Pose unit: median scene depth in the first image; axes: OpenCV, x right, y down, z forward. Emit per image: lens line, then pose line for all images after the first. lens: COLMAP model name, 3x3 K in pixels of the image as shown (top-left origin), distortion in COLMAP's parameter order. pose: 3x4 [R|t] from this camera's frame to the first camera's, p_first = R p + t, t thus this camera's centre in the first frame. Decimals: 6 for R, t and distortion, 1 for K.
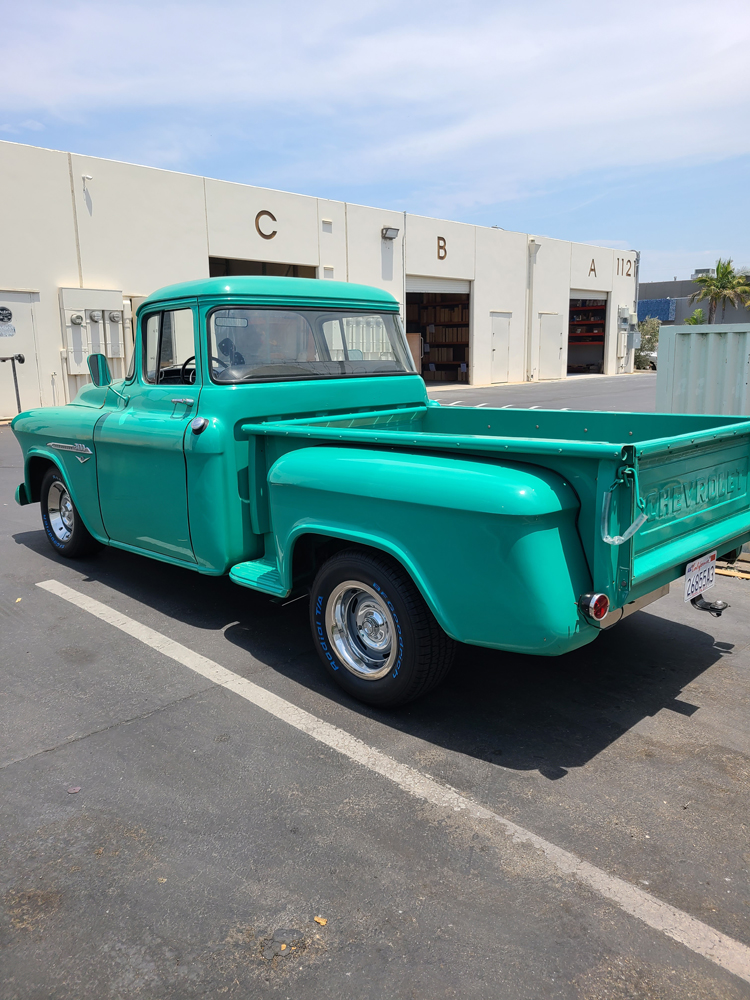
lens RADIAL K [[745.7, 0, 382.7], [0, 745.7, 486.9], [0, 0, 1]] dist [0.052081, -0.039555]
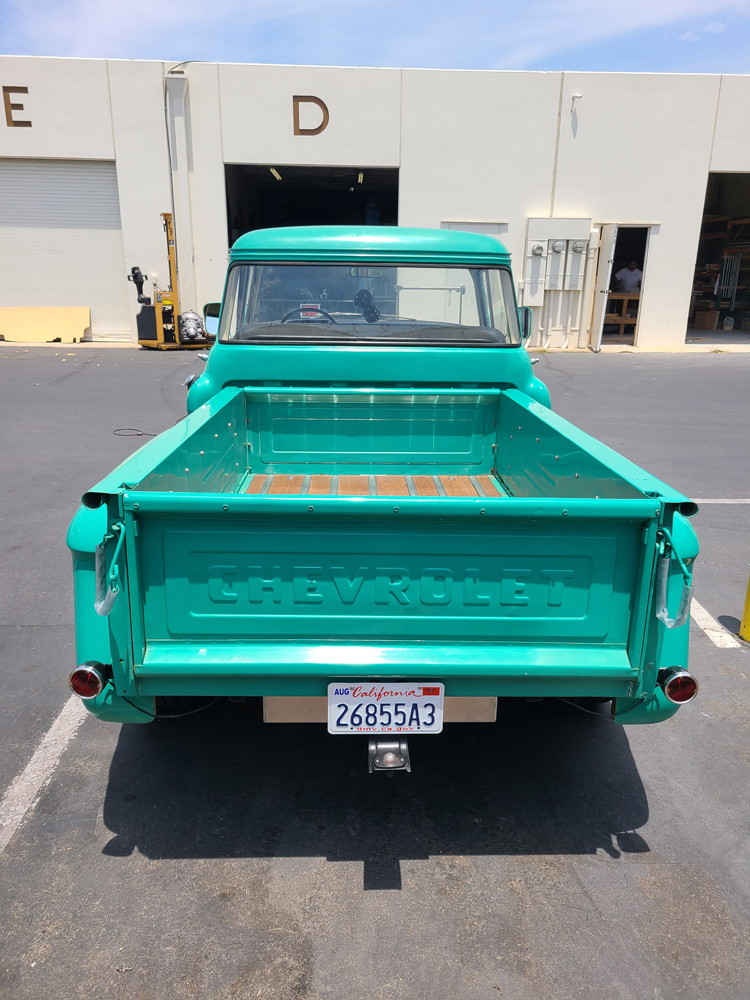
lens RADIAL K [[749.6, 0, 375.0], [0, 749.6, 500.0], [0, 0, 1]] dist [0.049518, -0.036446]
pose [[0.719589, 0.226359, -0.656470, 0.171826], [-0.151605, 0.973784, 0.169591, -0.036347], [0.677648, -0.022511, 0.735041, 0.108127]]
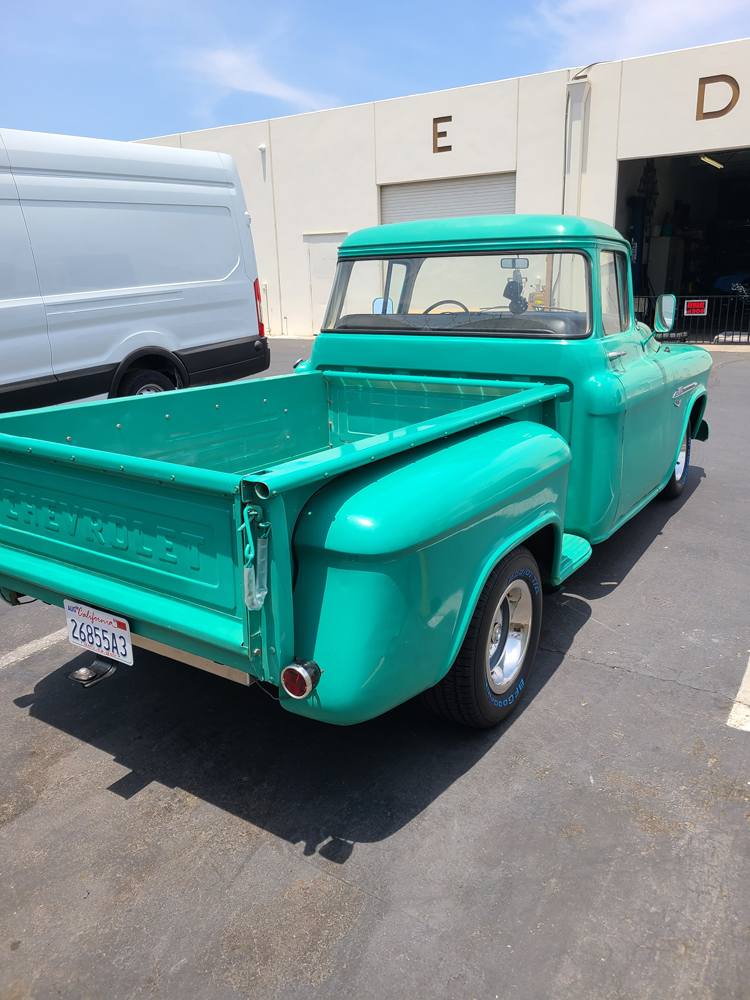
lens RADIAL K [[745.7, 0, 382.7], [0, 745.7, 486.9], [0, 0, 1]] dist [0.052081, -0.039555]
pose [[0.196630, 0.276151, -0.940785, 0.247866], [-0.160891, 0.955598, 0.246872, -0.055659], [0.967187, 0.102821, 0.232330, 0.231181]]
